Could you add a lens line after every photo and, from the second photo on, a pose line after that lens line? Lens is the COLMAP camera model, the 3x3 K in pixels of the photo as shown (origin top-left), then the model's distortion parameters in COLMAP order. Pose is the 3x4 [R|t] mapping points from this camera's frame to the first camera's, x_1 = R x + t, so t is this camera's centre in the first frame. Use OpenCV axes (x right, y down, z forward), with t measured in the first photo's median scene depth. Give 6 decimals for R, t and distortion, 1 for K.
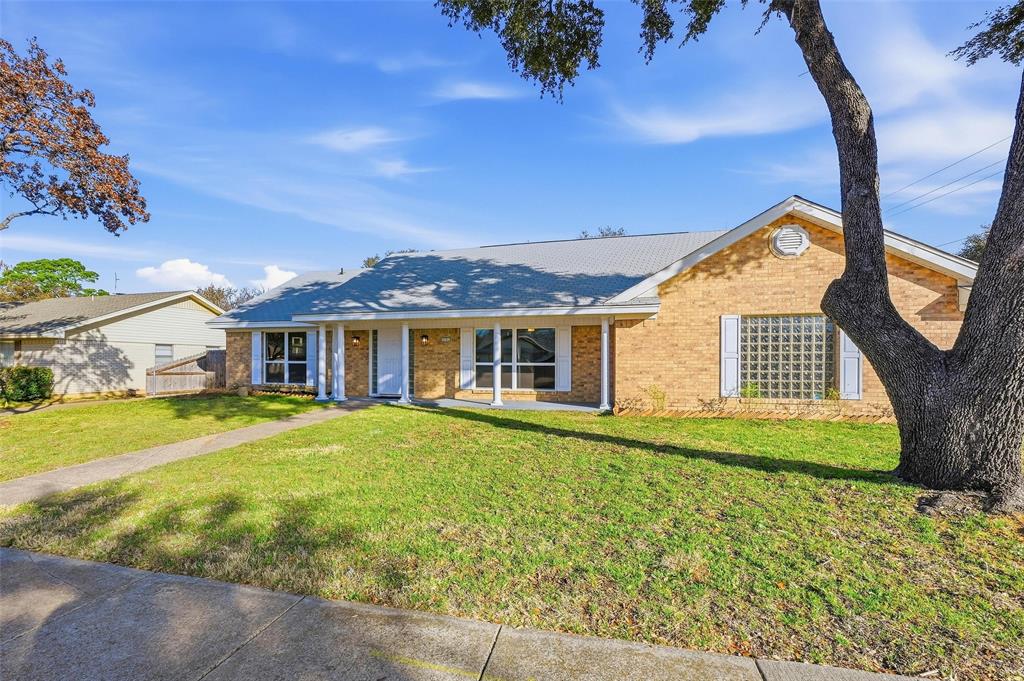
lens RADIAL K [[419.1, 0, 467.0], [0, 419.1, 363.6], [0, 0, 1]] dist [-0.000795, -0.000003]
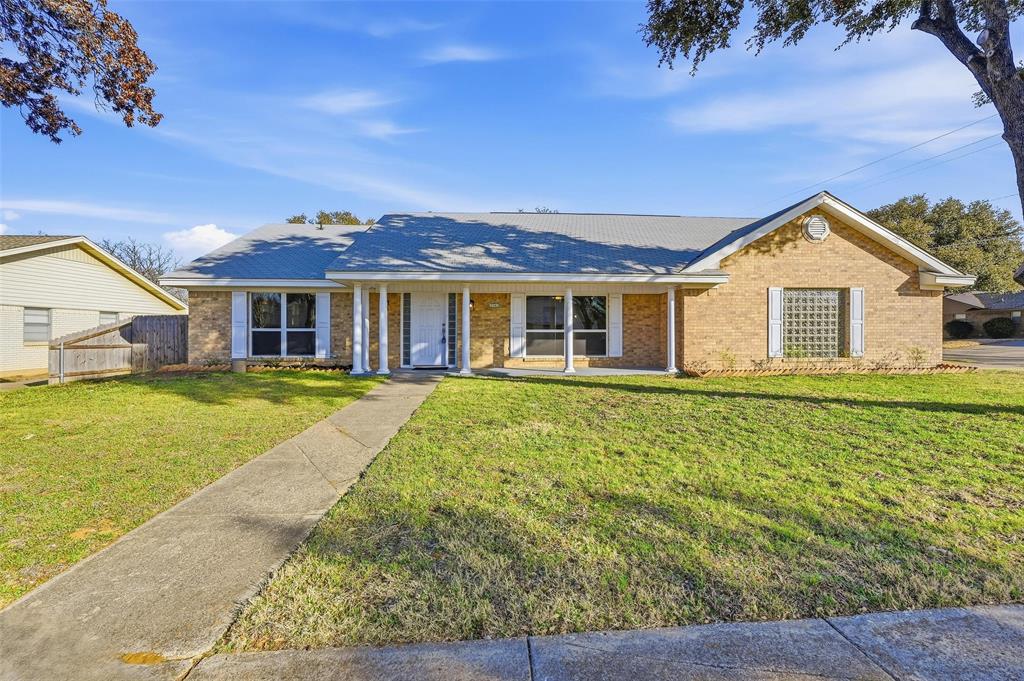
lens RADIAL K [[405.3, 0, 500.5], [0, 405.3, 334.6], [0, 0, 1]] dist [-0.001650, -0.000394]
pose [[0.943588, -0.003956, 0.331099, -0.365343], [0.004982, 0.999985, -0.002248, 0.011665], [-0.331086, 0.003771, 0.943593, 0.144149]]
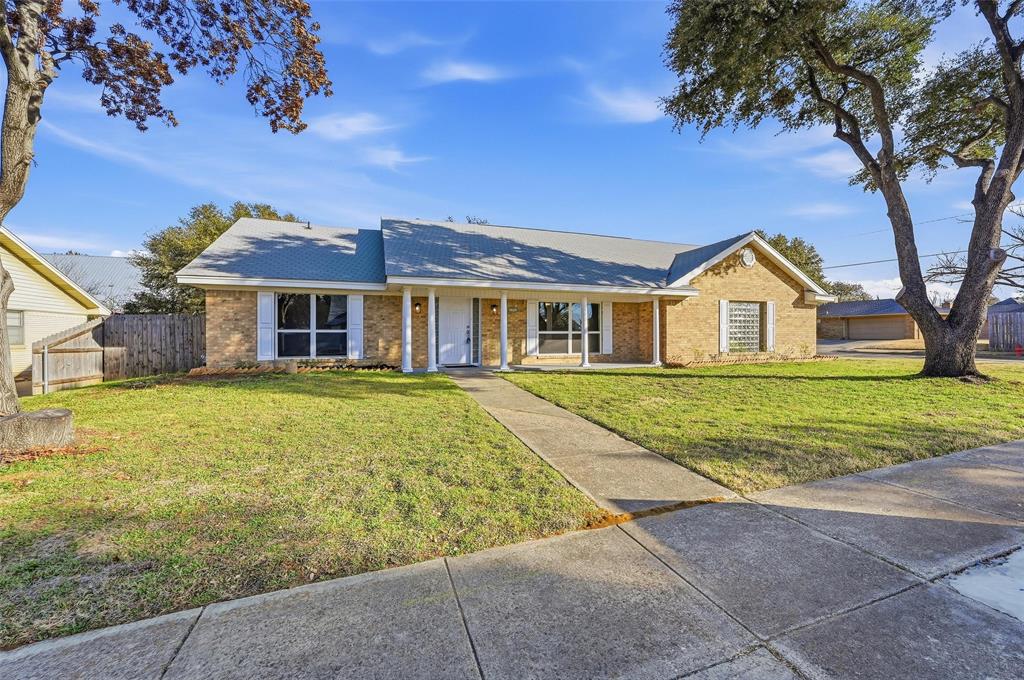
lens RADIAL K [[405.3, 0, 496.7], [0, 405.3, 339.8], [0, 0, 1]] dist [-0.001650, -0.000394]
pose [[0.819425, -0.008848, 0.573118, -0.734194], [0.008589, 0.999958, 0.003158, 0.016777], [-0.573122, 0.002334, 0.819467, 0.185665]]
